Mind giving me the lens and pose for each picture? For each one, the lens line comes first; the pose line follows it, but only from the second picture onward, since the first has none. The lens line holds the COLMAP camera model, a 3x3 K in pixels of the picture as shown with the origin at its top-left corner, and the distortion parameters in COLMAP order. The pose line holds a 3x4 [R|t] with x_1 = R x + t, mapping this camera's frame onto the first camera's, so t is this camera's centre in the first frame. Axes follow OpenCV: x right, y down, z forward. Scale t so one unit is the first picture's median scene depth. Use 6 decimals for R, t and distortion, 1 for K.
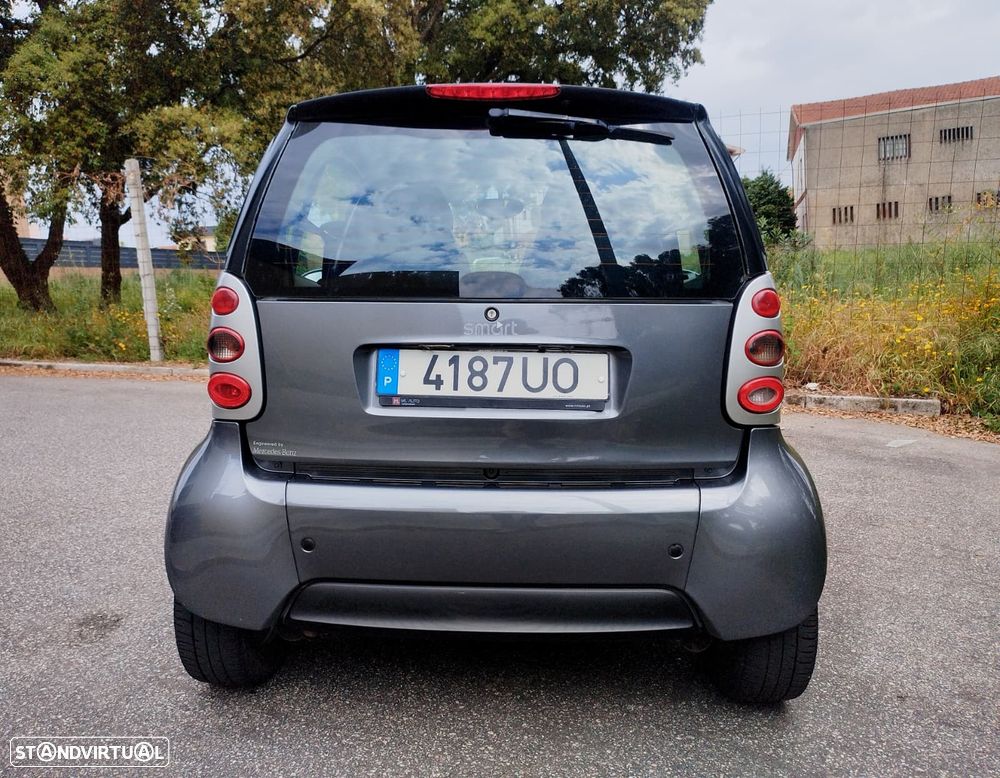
lens RADIAL K [[757.0, 0, 487.4], [0, 757.0, 391.8], [0, 0, 1]] dist [0.051947, -0.039615]
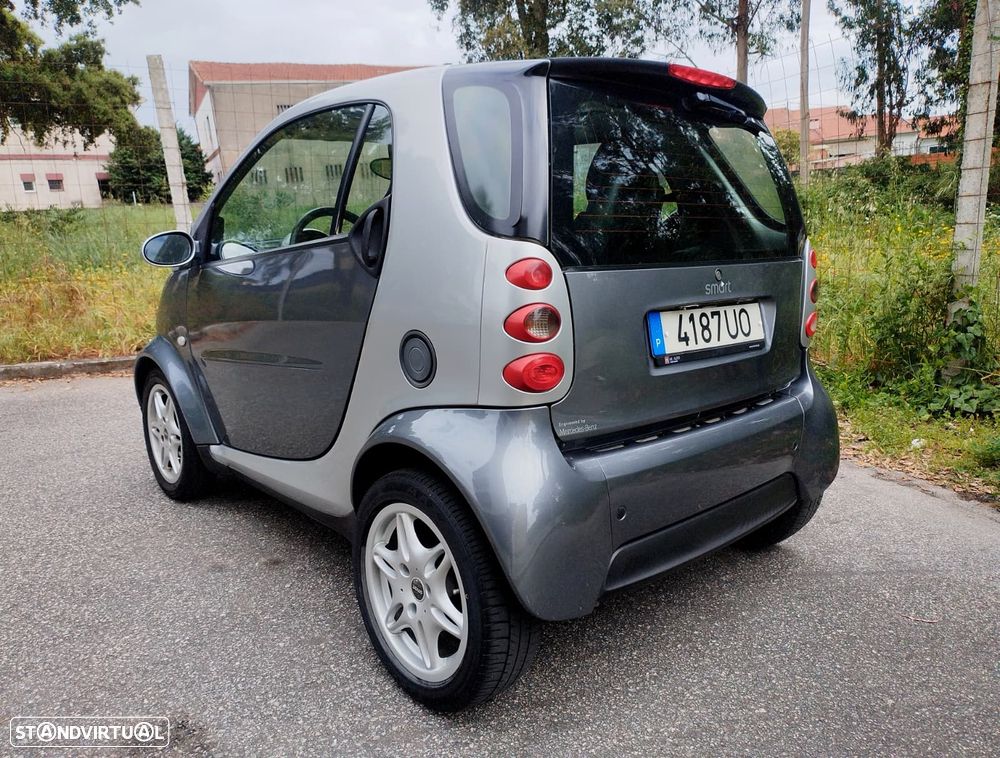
lens RADIAL K [[738.4, 0, 500.2], [0, 738.4, 379.5], [0, 0, 1]] dist [0.049161, -0.036748]
pose [[0.714010, -0.139457, 0.686106, -0.827254], [0.108123, 0.990169, 0.088741, -0.064837], [-0.691736, 0.010822, 0.722069, 0.331046]]
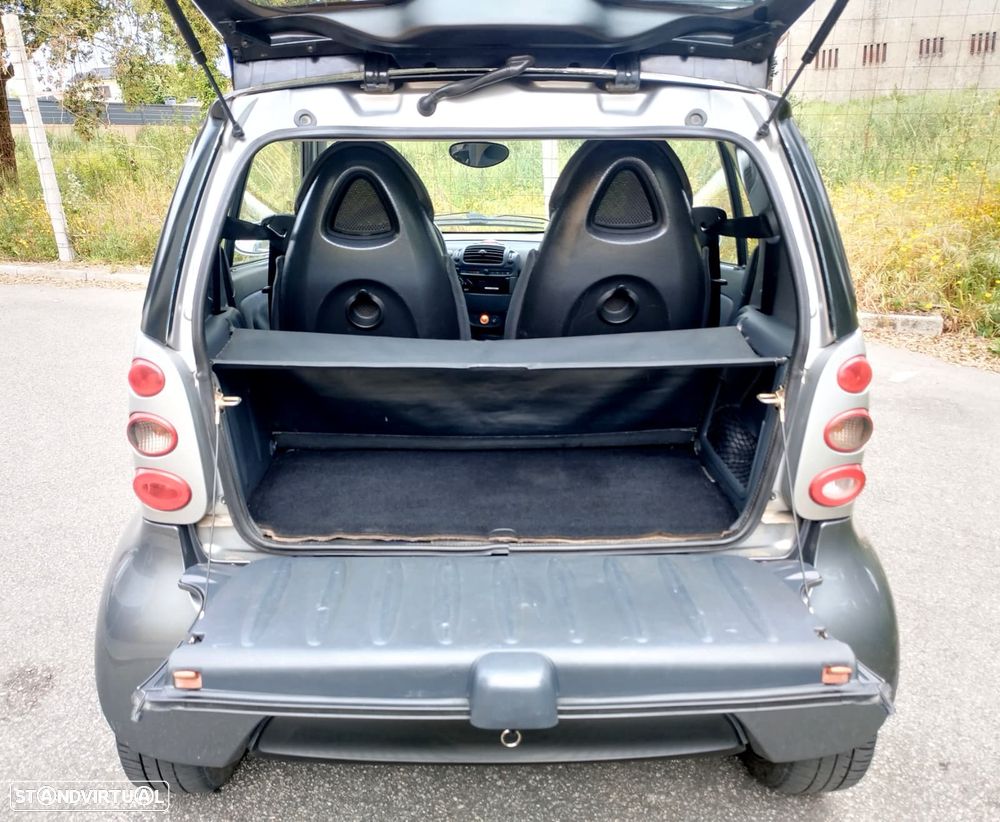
lens RADIAL K [[790.6, 0, 475.0], [0, 790.6, 408.2], [0, 0, 1]] dist [0.073721, -0.063062]
pose [[0.998718, -0.019564, 0.046683, -0.048064], [0.010365, 0.981786, 0.189708, -0.195889], [-0.049544, -0.188981, 0.980730, 0.168727]]
